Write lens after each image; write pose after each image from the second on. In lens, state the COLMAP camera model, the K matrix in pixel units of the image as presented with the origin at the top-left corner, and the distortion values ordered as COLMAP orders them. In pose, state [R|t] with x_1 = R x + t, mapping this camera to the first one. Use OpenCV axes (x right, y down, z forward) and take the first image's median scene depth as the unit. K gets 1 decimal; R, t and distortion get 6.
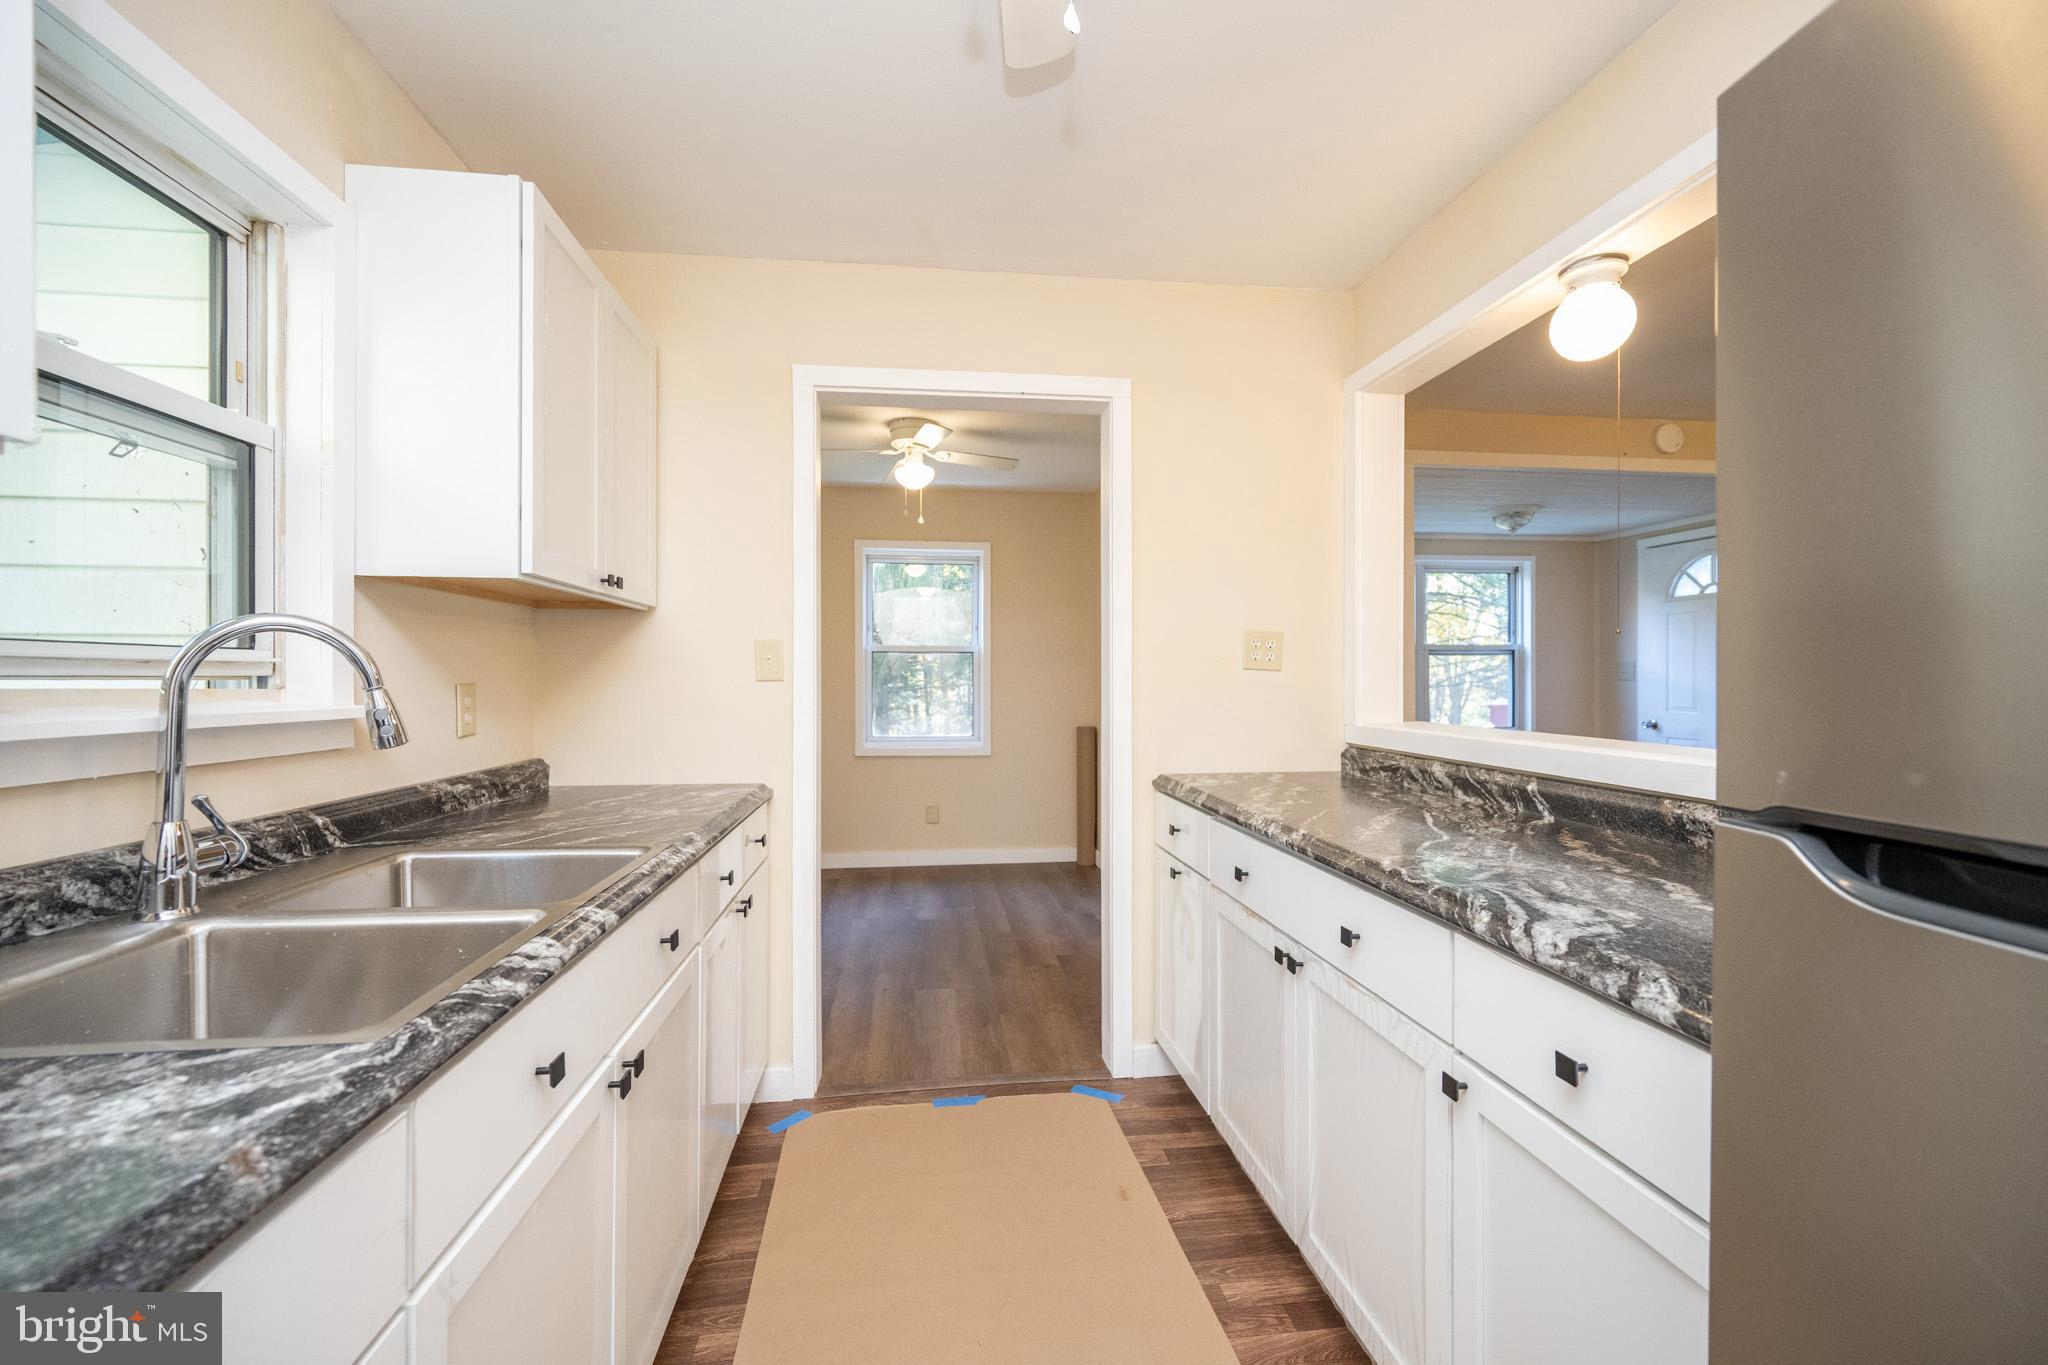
lens RADIAL K [[855.9, 0, 1020.4], [0, 855.9, 674.6], [0, 0, 1]] dist [-0.001705, -0.000175]
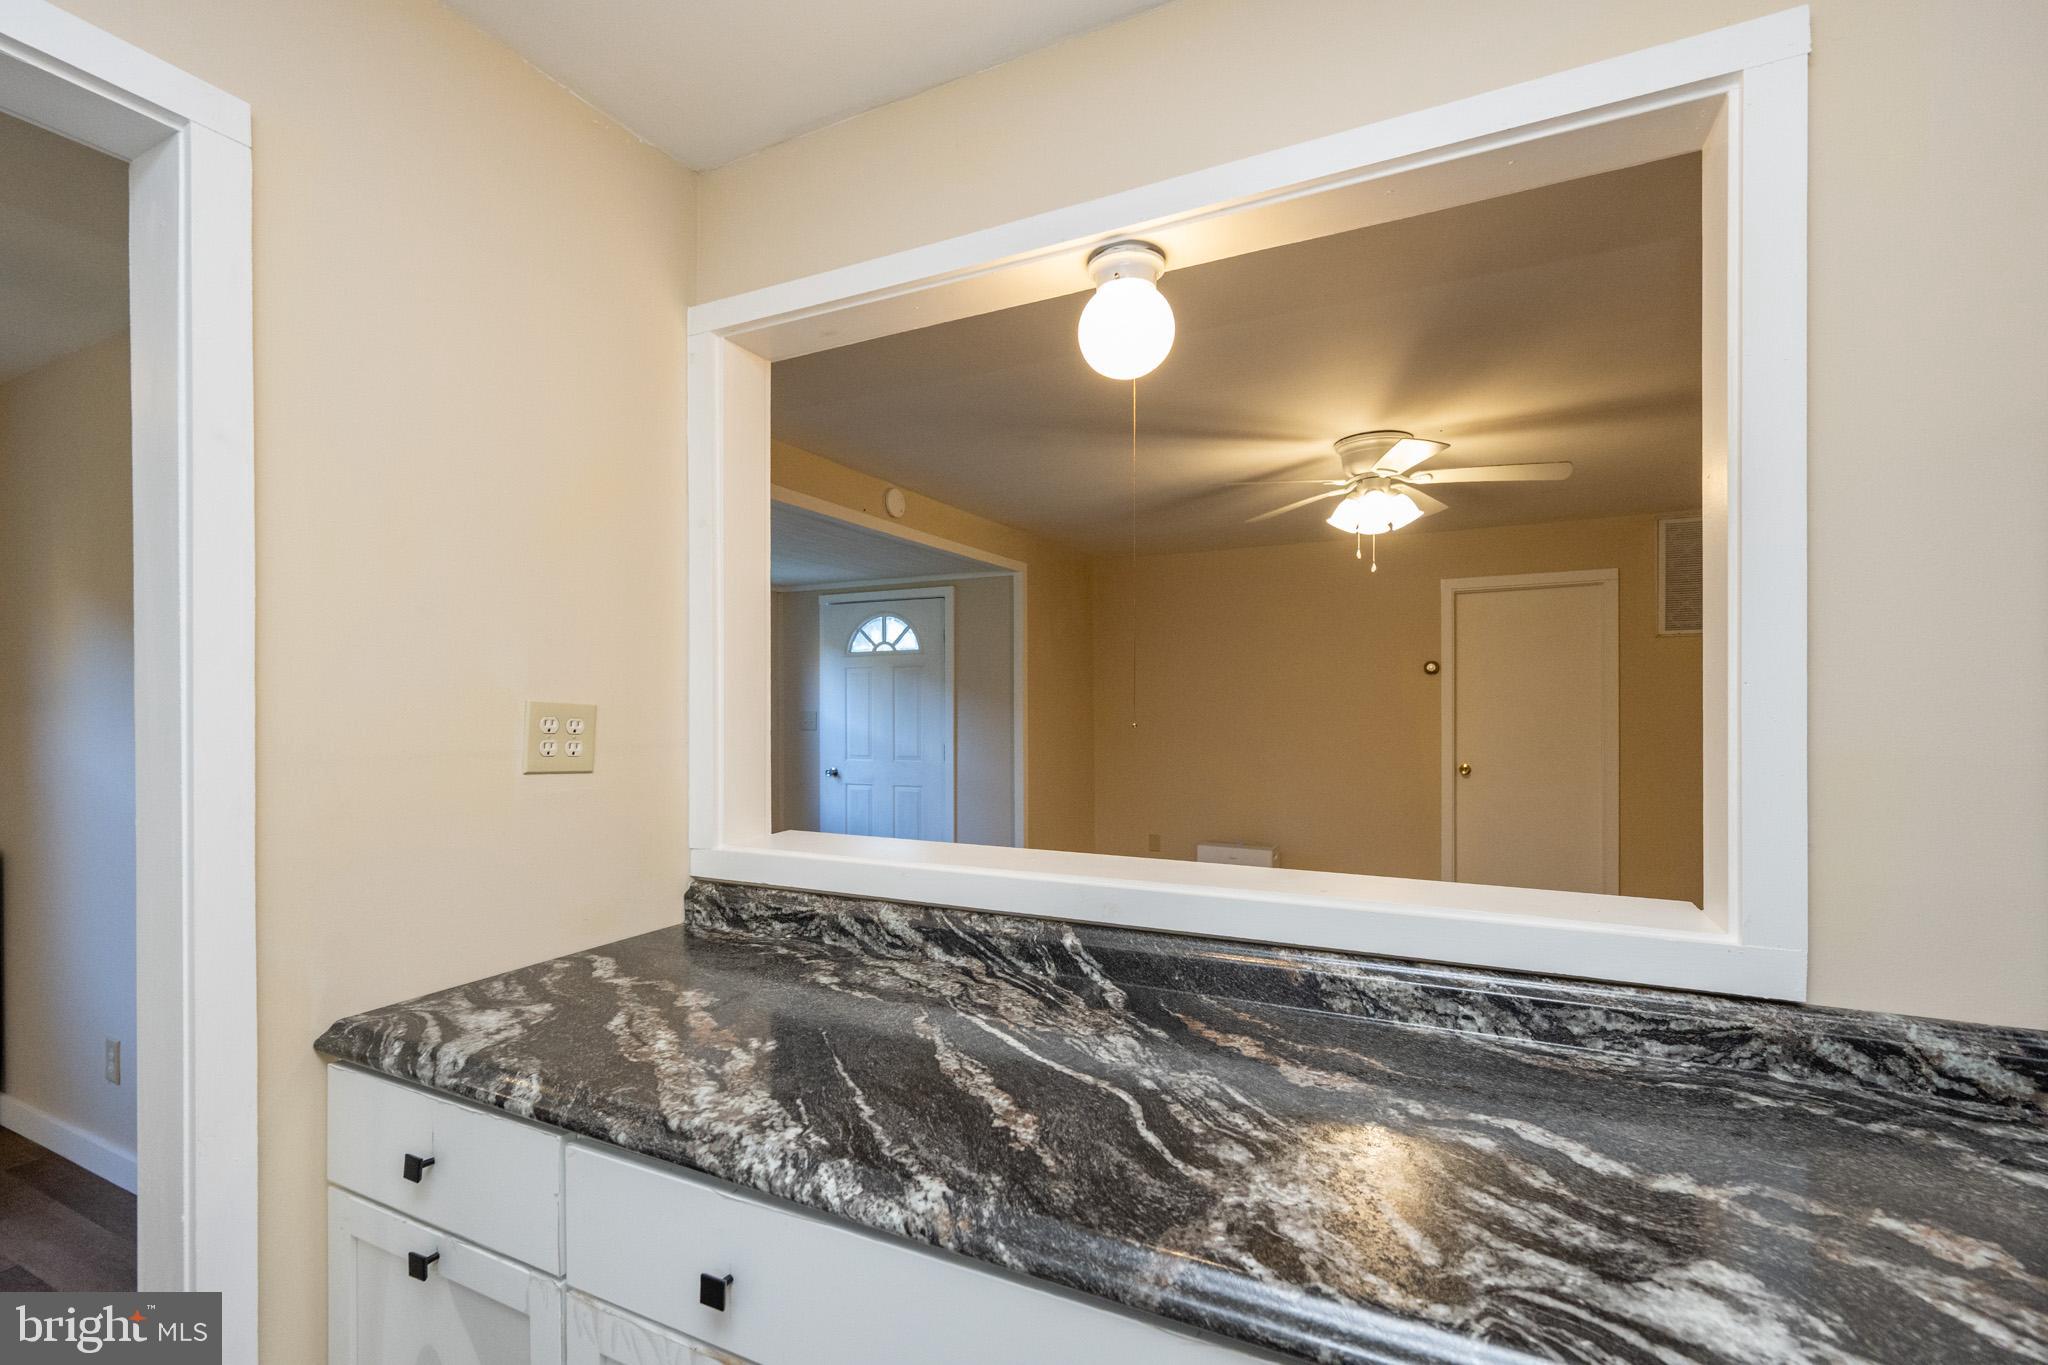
lens RADIAL K [[847.9, 0, 1045.5], [0, 847.9, 703.0], [0, 0, 1]] dist [0.000066, -0.000384]
pose [[0.535825, -0.002494, 0.844325, -0.015521], [0.006491, 0.999978, -0.001165, -0.056122], [-0.844304, 0.006105, 0.535830, 0.513297]]
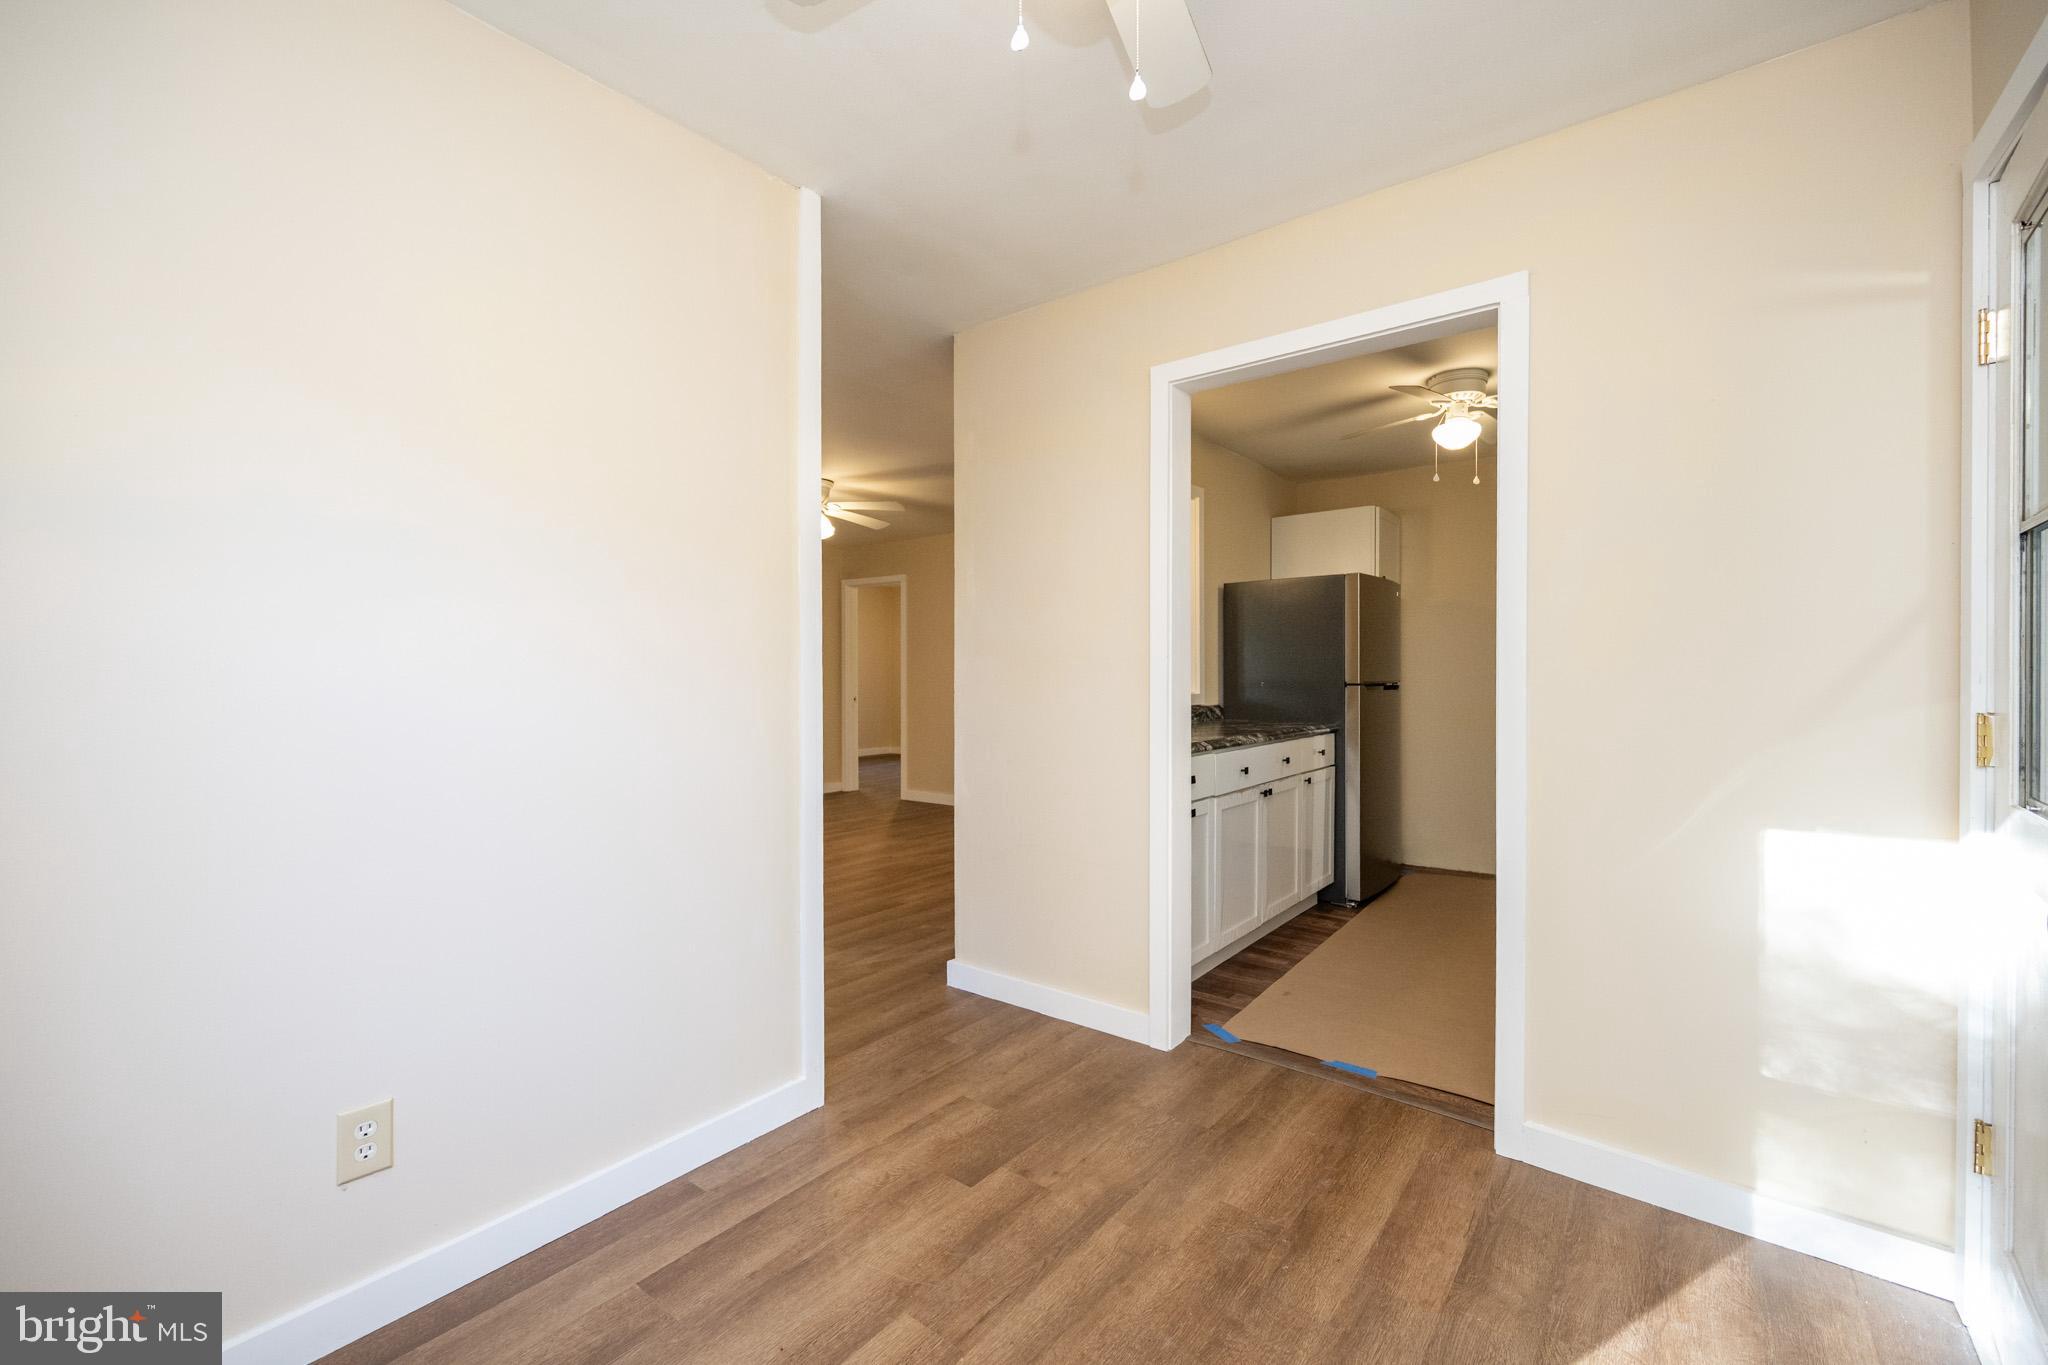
lens RADIAL K [[829.3, 0, 1021.5], [0, 829.3, 675.5], [0, 0, 1]] dist [-0.000180, -0.000124]
pose [[-0.703867, -0.002452, 0.710327, -0.527444], [-0.001363, 0.999997, 0.002101, 0.026730], [-0.710330, 0.000510, -0.703868, 2.088192]]
